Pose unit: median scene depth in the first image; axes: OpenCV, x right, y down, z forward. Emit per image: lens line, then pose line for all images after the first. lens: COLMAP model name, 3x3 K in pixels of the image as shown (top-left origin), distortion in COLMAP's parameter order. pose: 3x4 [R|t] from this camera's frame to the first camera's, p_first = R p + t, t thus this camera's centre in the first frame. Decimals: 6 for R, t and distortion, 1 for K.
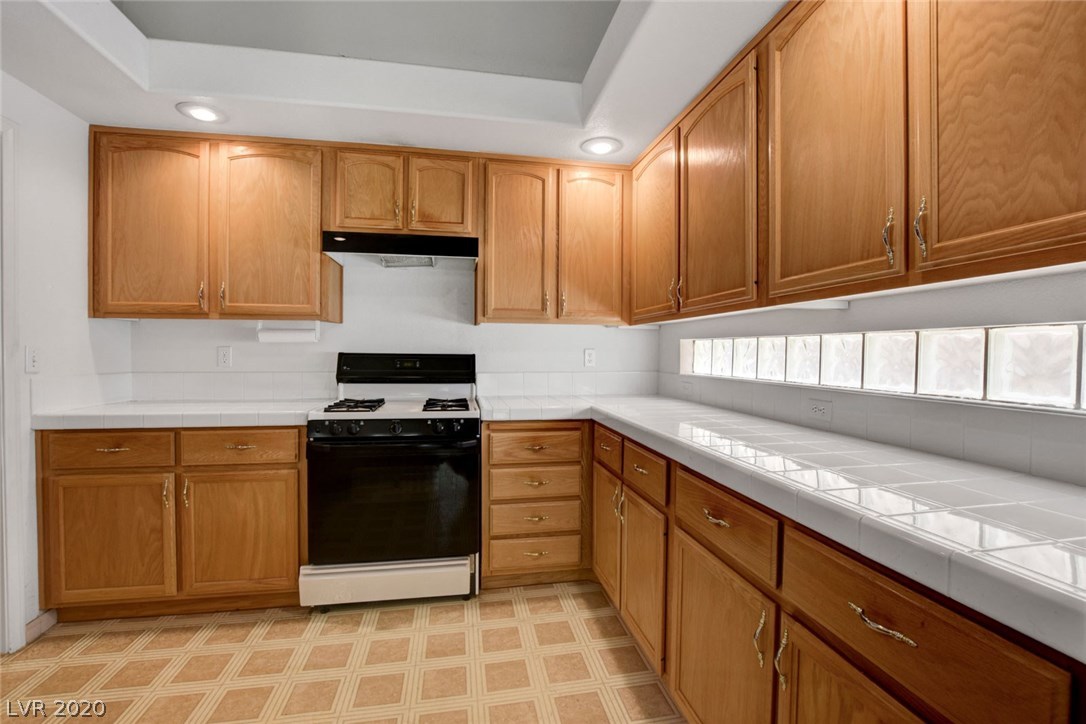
lens RADIAL K [[487.4, 0, 554.0], [0, 487.4, 356.9], [0, 0, 1]] dist [-0.021171, 0.002991]
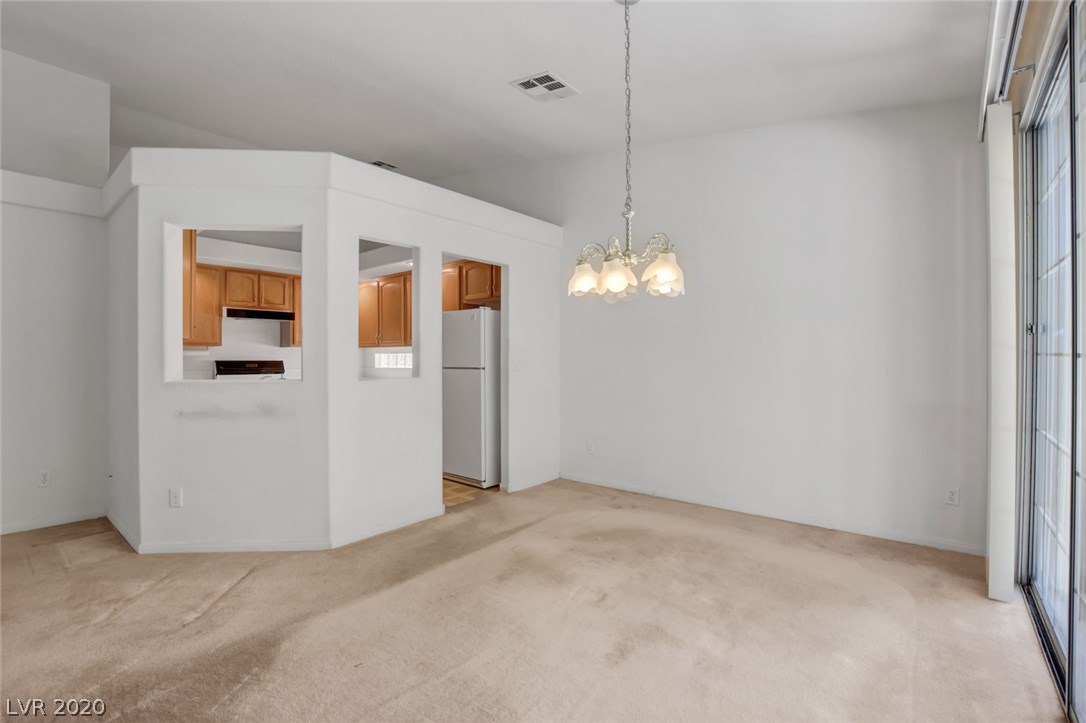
lens RADIAL K [[487.4, 0, 546.6], [0, 487.4, 356.7], [0, 0, 1]] dist [-0.021171, 0.002991]
pose [[0.778975, -0.007901, 0.627005, -0.758297], [0.015632, 0.999855, -0.006820, 0.014208], [-0.626860, 0.015114, 0.778986, -1.828114]]
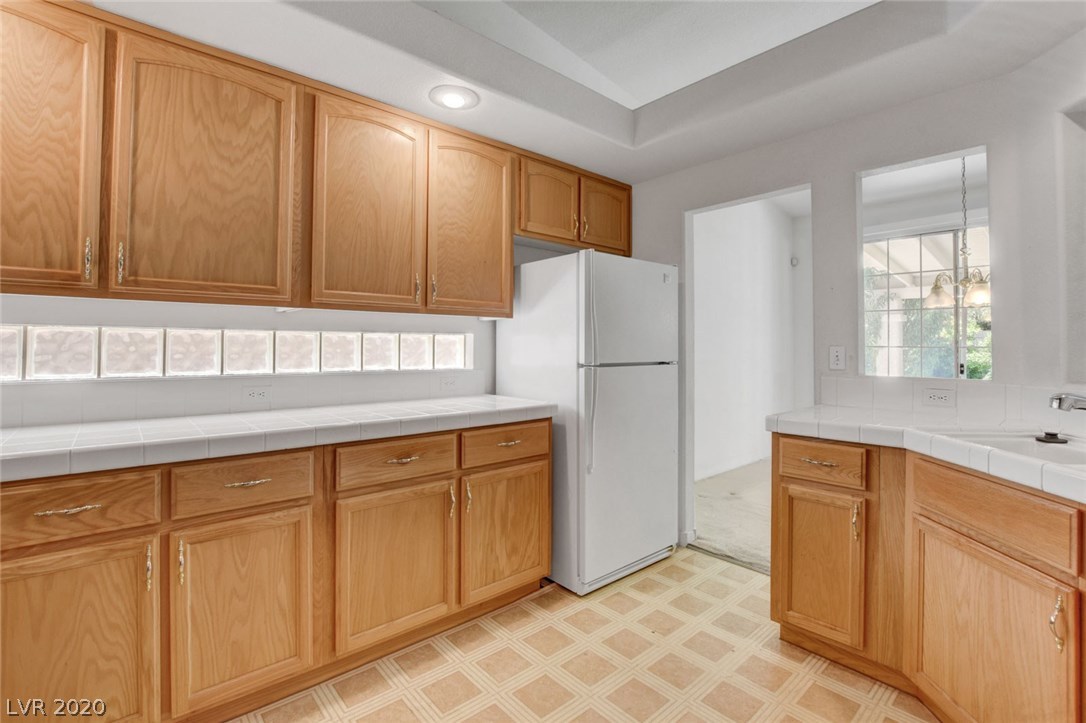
lens RADIAL K [[487.4, 0, 533.1], [0, 487.4, 339.0], [0, 0, 1]] dist [-0.021171, 0.002991]
pose [[-0.487543, 0.006038, 0.873078, -0.620716], [0.004635, 0.999980, -0.004327, -0.012871], [-0.873087, 0.001937, -0.487561, 0.750404]]
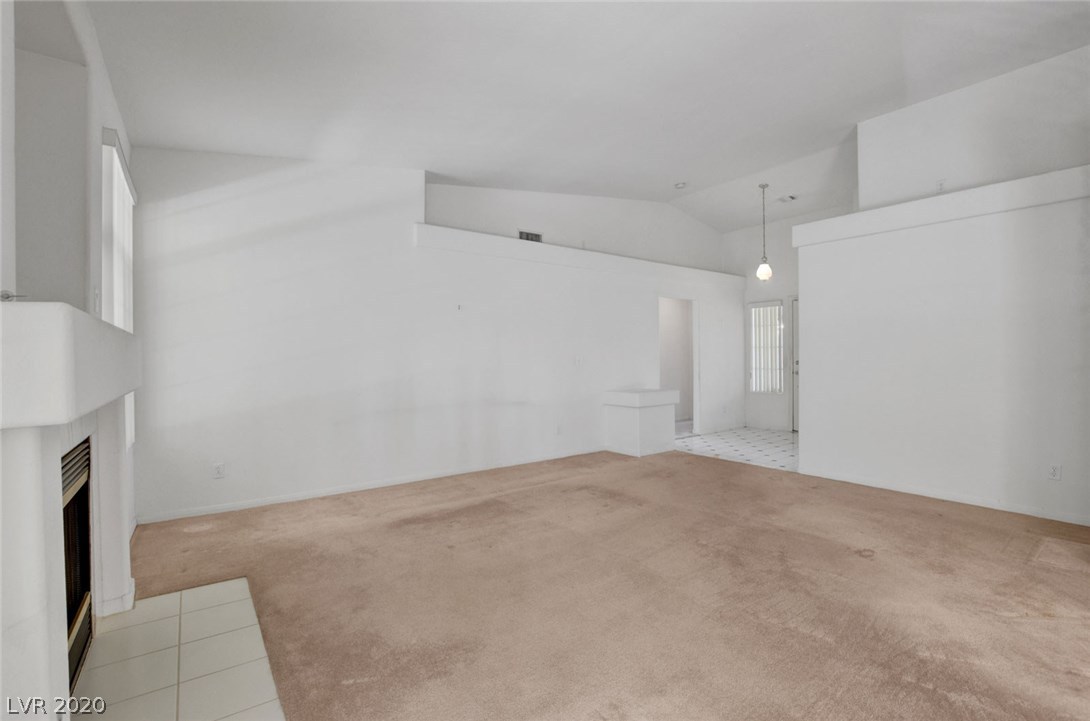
lens RADIAL K [[489.1, 0, 562.5], [0, 489.1, 354.4], [0, 0, 1]] dist [-0.021171, 0.002991]
pose [[0.450195, -0.010650, -0.892867, -0.396219], [-0.003459, 0.999901, -0.013671, 0.018650], [0.892924, 0.009243, 0.450113, -1.734827]]
